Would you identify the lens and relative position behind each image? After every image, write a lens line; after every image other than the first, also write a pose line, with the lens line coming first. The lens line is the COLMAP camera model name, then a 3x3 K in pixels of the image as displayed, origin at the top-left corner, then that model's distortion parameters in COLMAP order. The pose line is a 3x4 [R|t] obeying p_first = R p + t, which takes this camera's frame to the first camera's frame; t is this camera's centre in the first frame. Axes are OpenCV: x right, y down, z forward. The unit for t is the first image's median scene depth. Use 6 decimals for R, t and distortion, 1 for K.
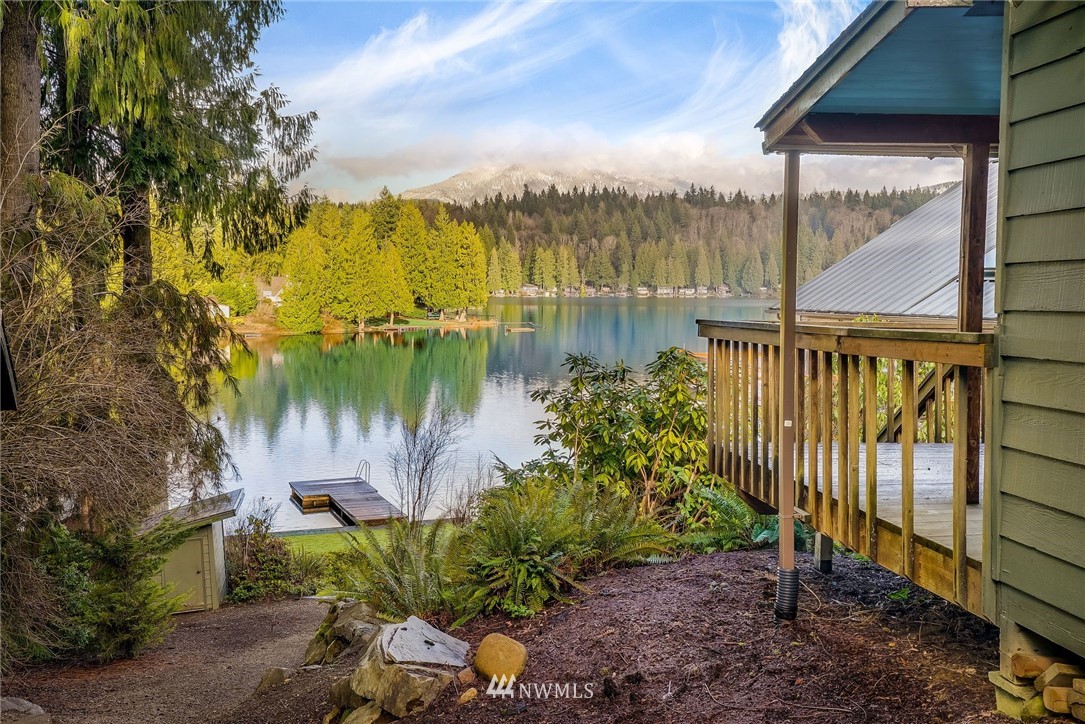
lens RADIAL K [[1049.4, 0, 542.5], [0, 1049.4, 362.0], [0, 0, 1]] dist [0.004618, 0.007765]
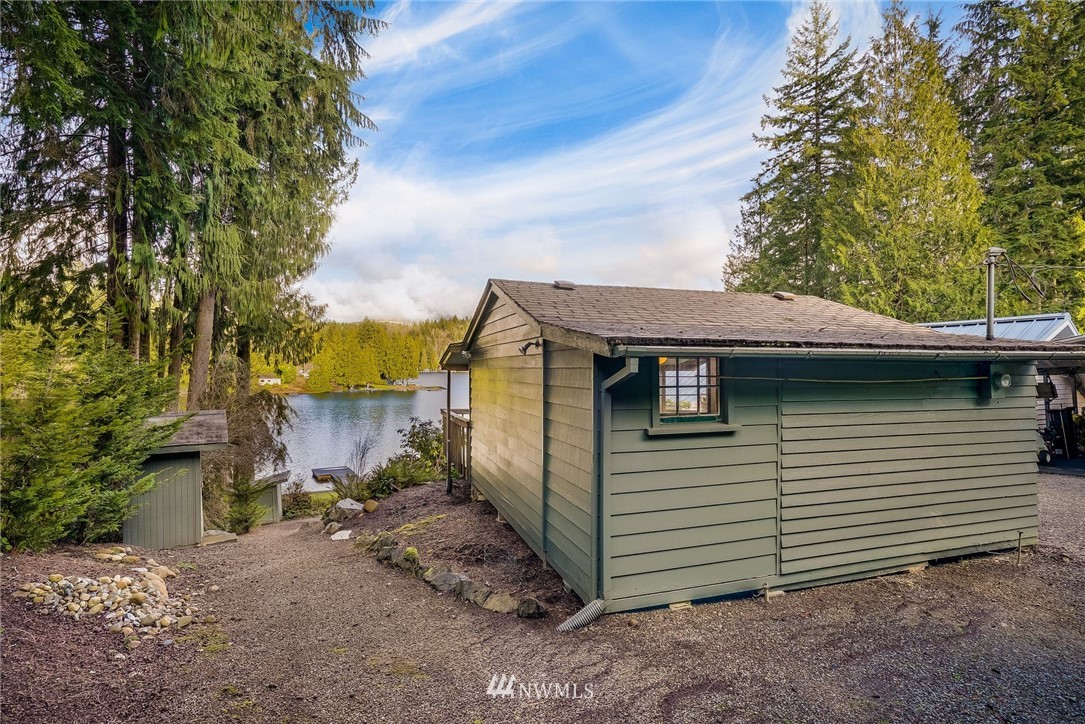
lens RADIAL K [[538.3, 0, 542.5], [0, 538.3, 362.0], [0, 0, 1]] dist [-0.065003, 0.031775]
pose [[0.985582, 0.004827, 0.169132, 0.052350], [0.008770, 0.996792, -0.079550, -0.015135], [-0.168973, 0.079887, 0.982378, -0.218168]]
